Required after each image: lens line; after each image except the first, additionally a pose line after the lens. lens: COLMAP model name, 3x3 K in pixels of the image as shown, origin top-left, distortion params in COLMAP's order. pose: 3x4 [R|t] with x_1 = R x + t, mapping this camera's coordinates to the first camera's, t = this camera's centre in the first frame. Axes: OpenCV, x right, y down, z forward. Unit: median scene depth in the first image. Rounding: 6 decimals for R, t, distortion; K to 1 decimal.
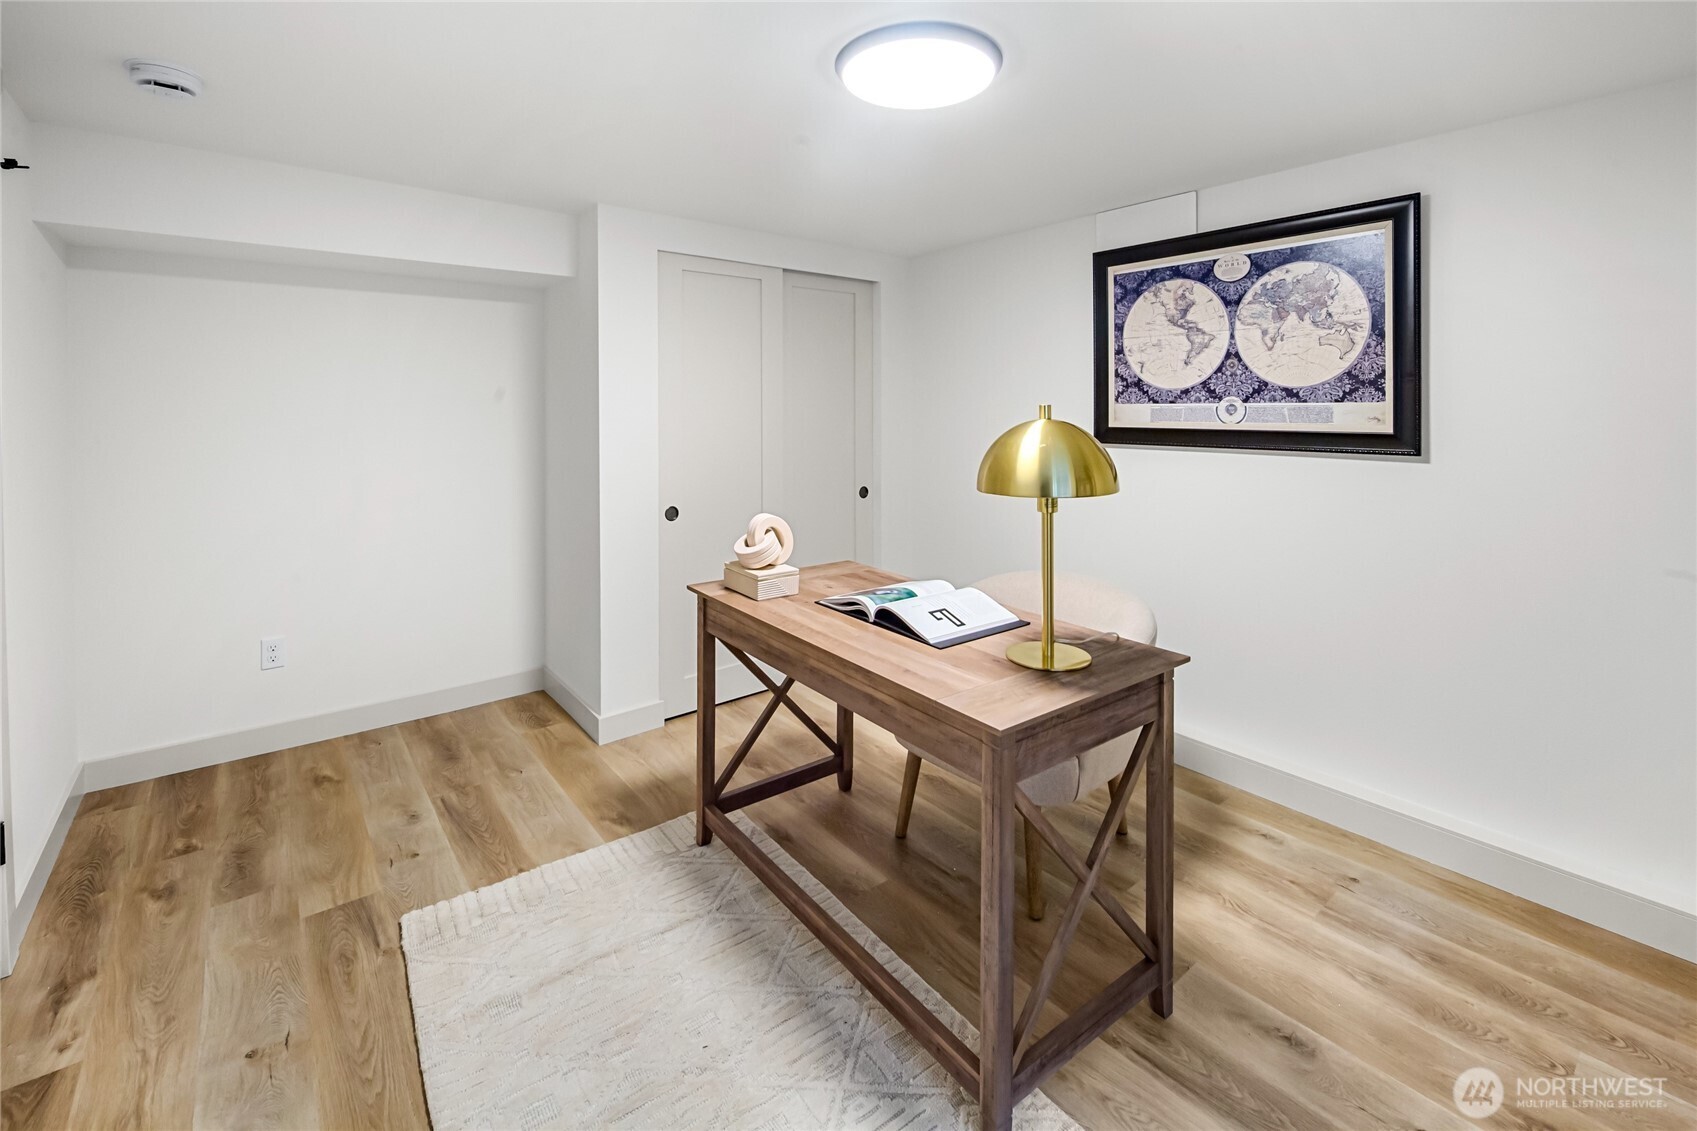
lens RADIAL K [[736.3, 0, 851.4], [0, 736.3, 556.8], [0, 0, 1]] dist [0.000481, -0.000121]
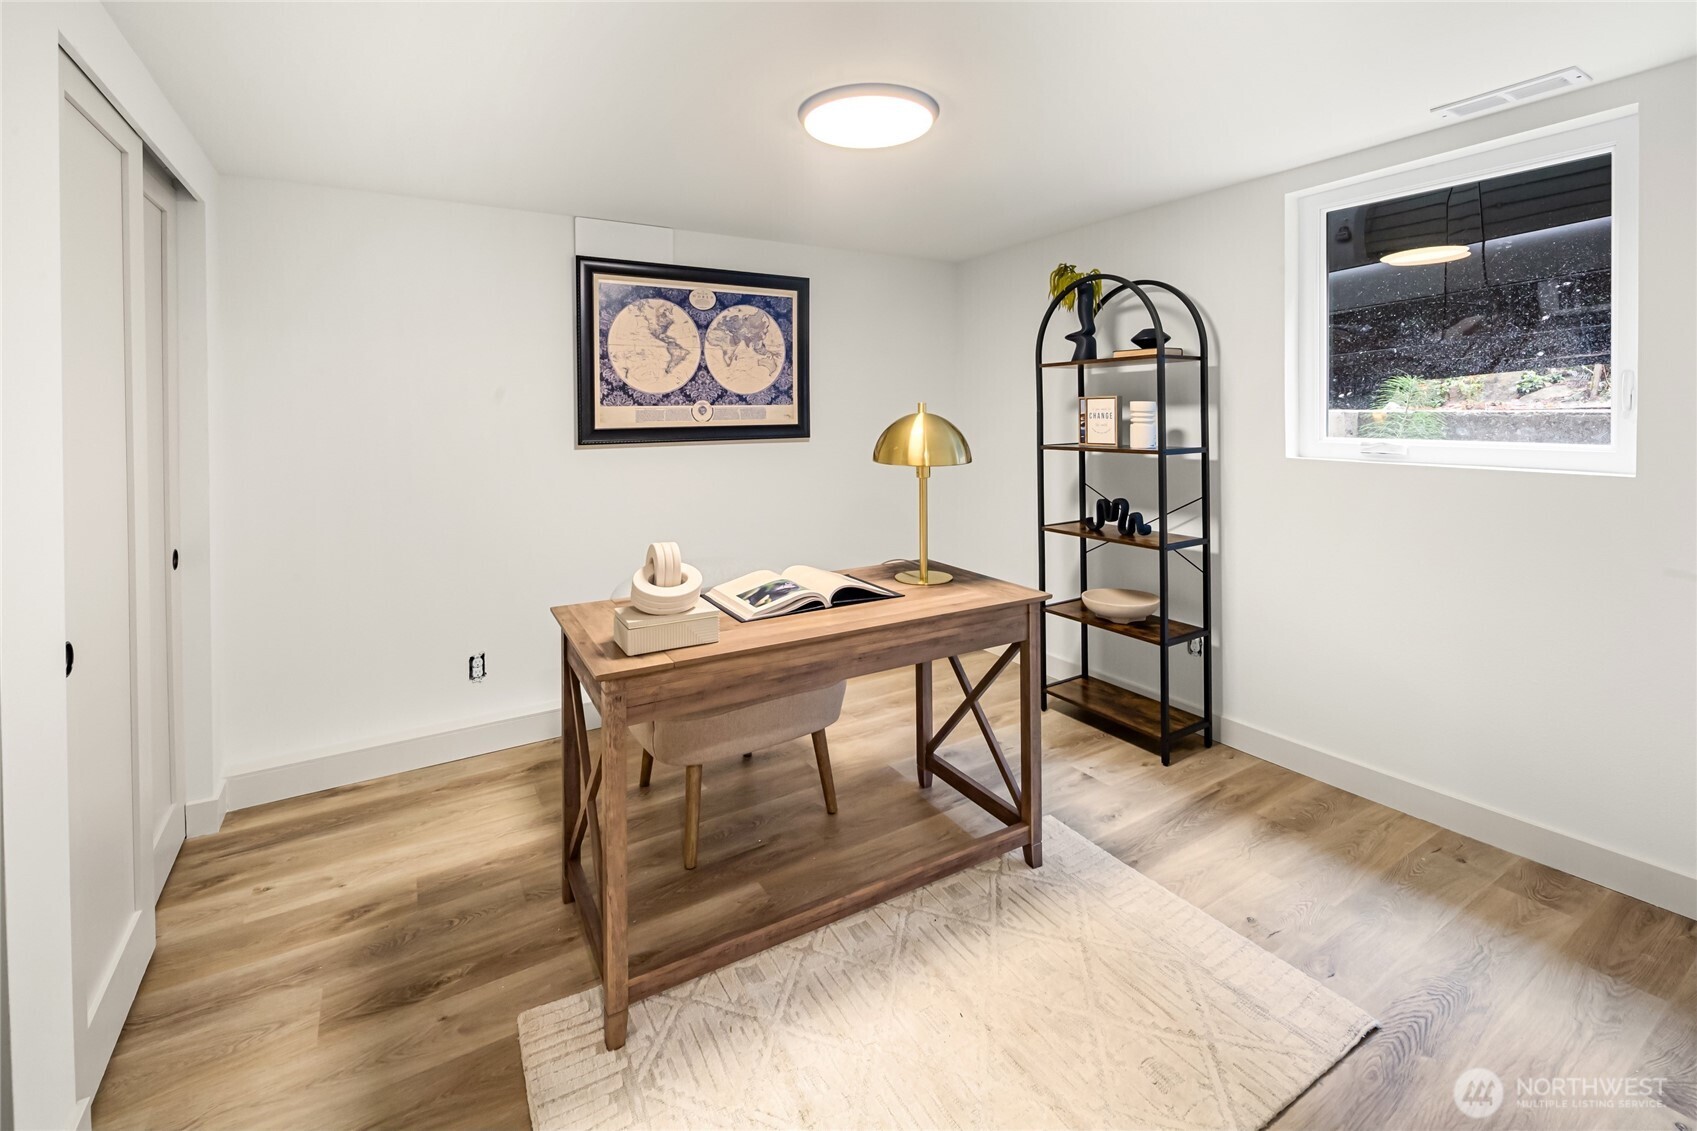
lens RADIAL K [[736.3, 0, 851.9], [0, 736.3, 573.6], [0, 0, 1]] dist [0.000481, -0.000121]
pose [[0.103368, -0.215215, 0.971081, -0.769167], [0.208397, 0.959327, 0.190427, -0.118779], [-0.972567, 0.182687, 0.144014, 0.621036]]
